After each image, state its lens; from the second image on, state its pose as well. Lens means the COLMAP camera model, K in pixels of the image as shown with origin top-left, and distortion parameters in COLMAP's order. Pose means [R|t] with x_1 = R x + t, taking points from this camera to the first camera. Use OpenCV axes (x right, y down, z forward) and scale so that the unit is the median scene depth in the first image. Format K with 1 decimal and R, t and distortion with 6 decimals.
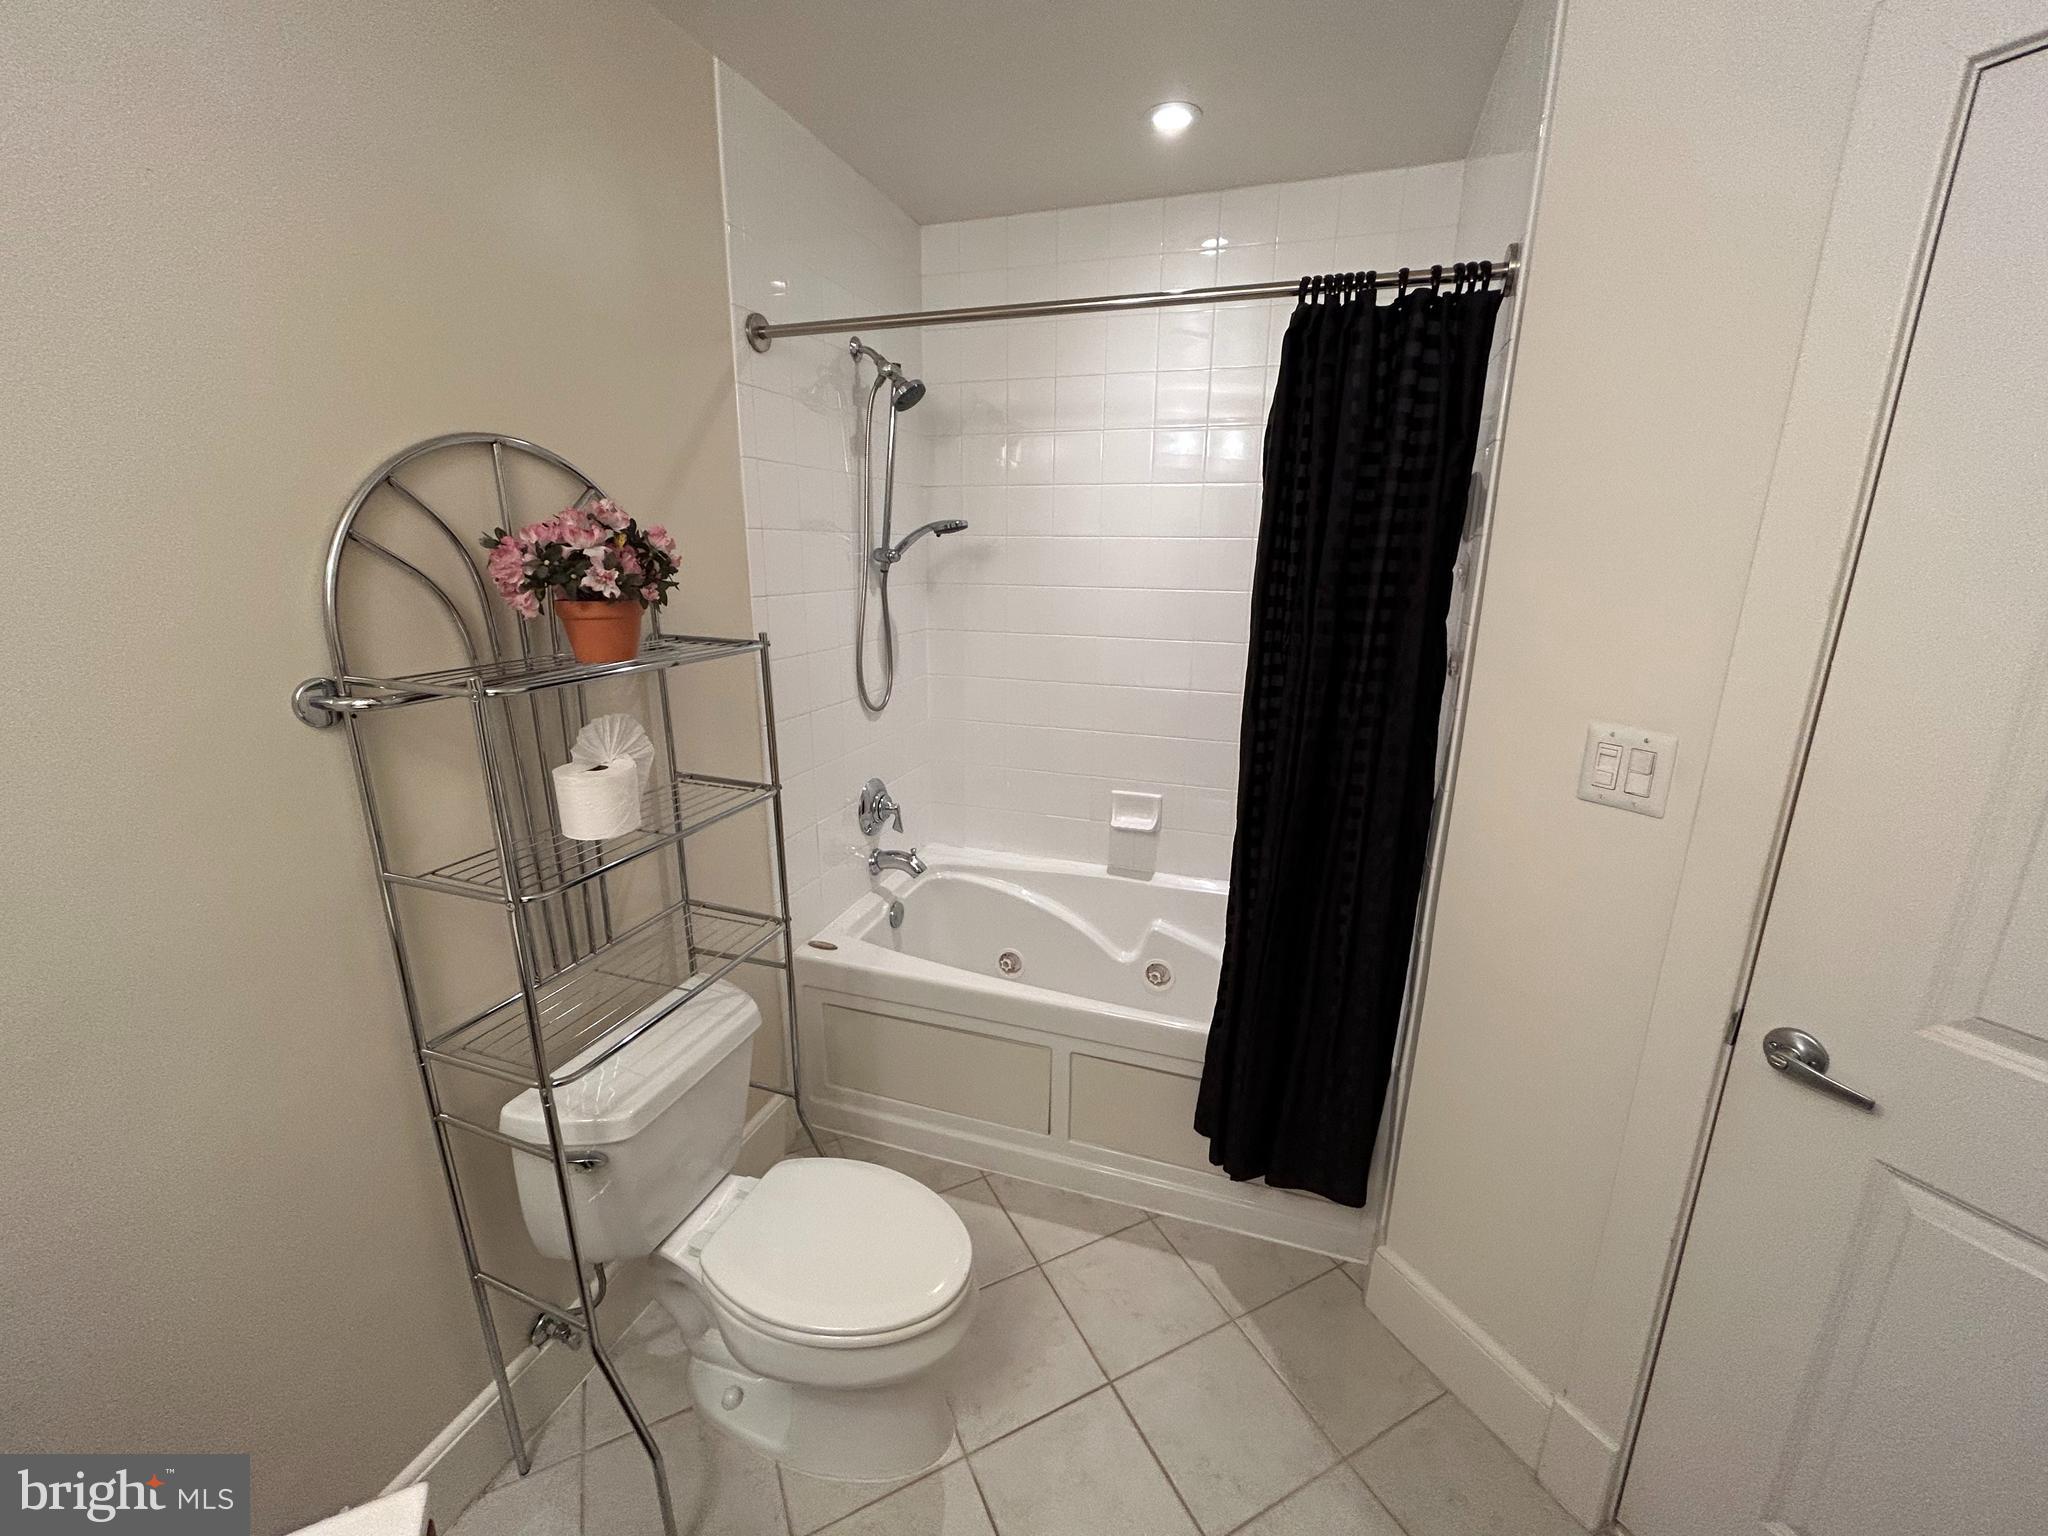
lens RADIAL K [[829.9, 0, 1027.2], [0, 829.9, 757.4], [0, 0, 1]] dist [-0.004037, 0.002088]
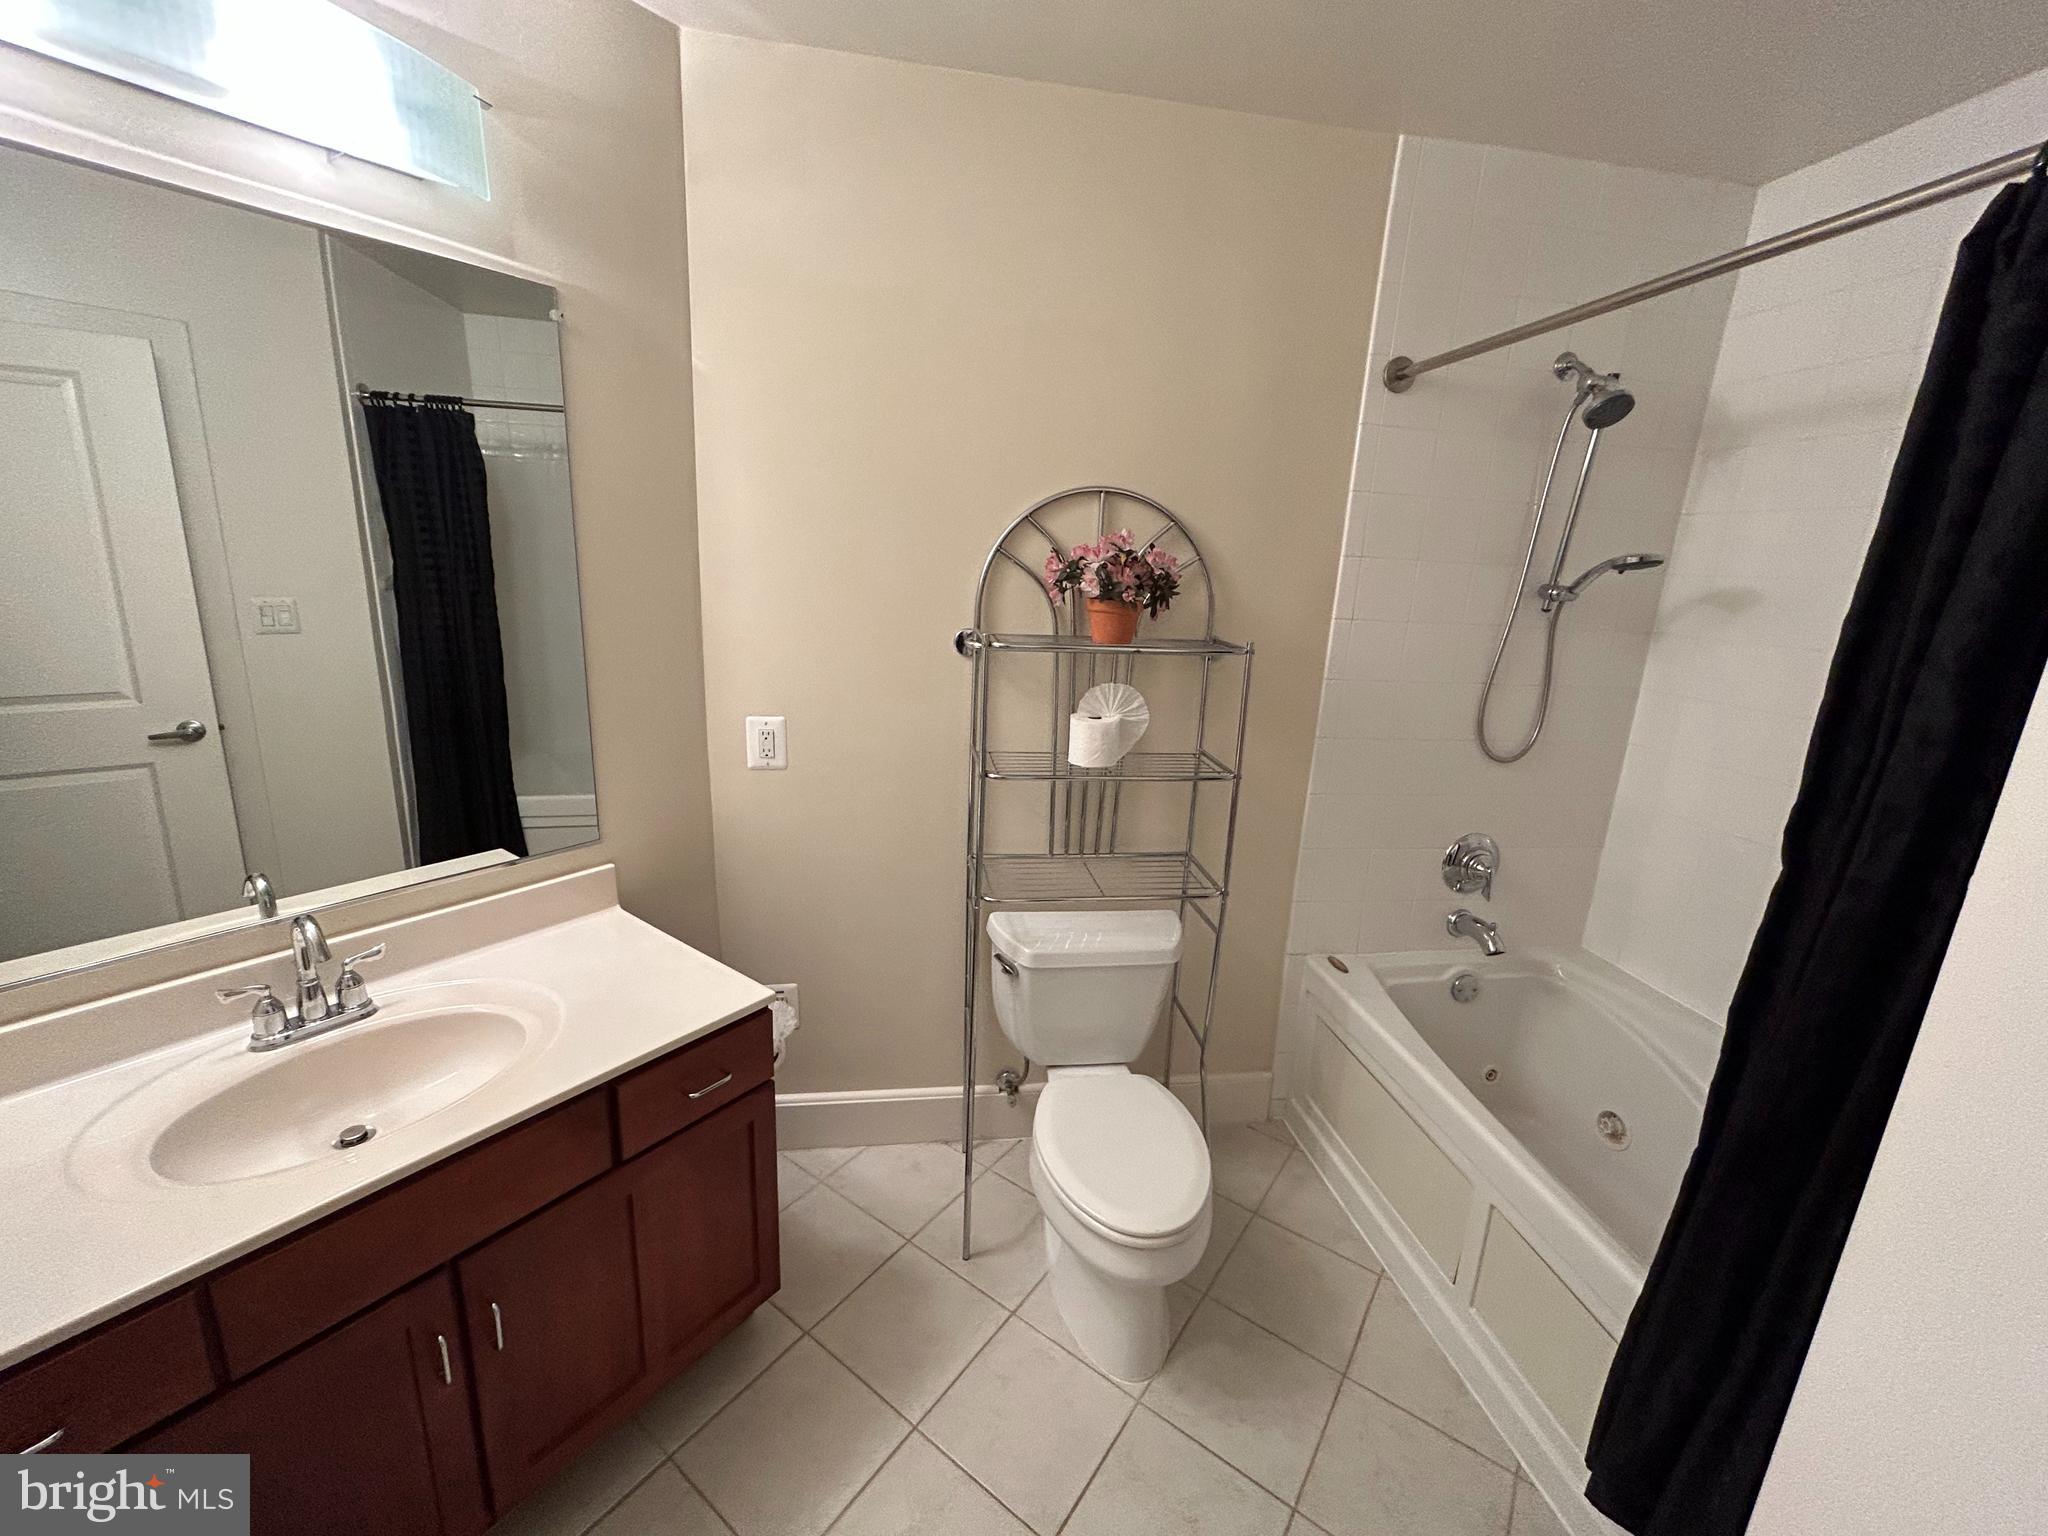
lens RADIAL K [[829.9, 0, 1028.3], [0, 829.9, 756.5], [0, 0, 1]] dist [-0.004037, 0.002088]
pose [[0.469645, 0.227026, -0.853166, 0.596815], [-0.263090, 0.958455, 0.110219, -0.045672], [0.842744, 0.172696, 0.509862, 0.183956]]
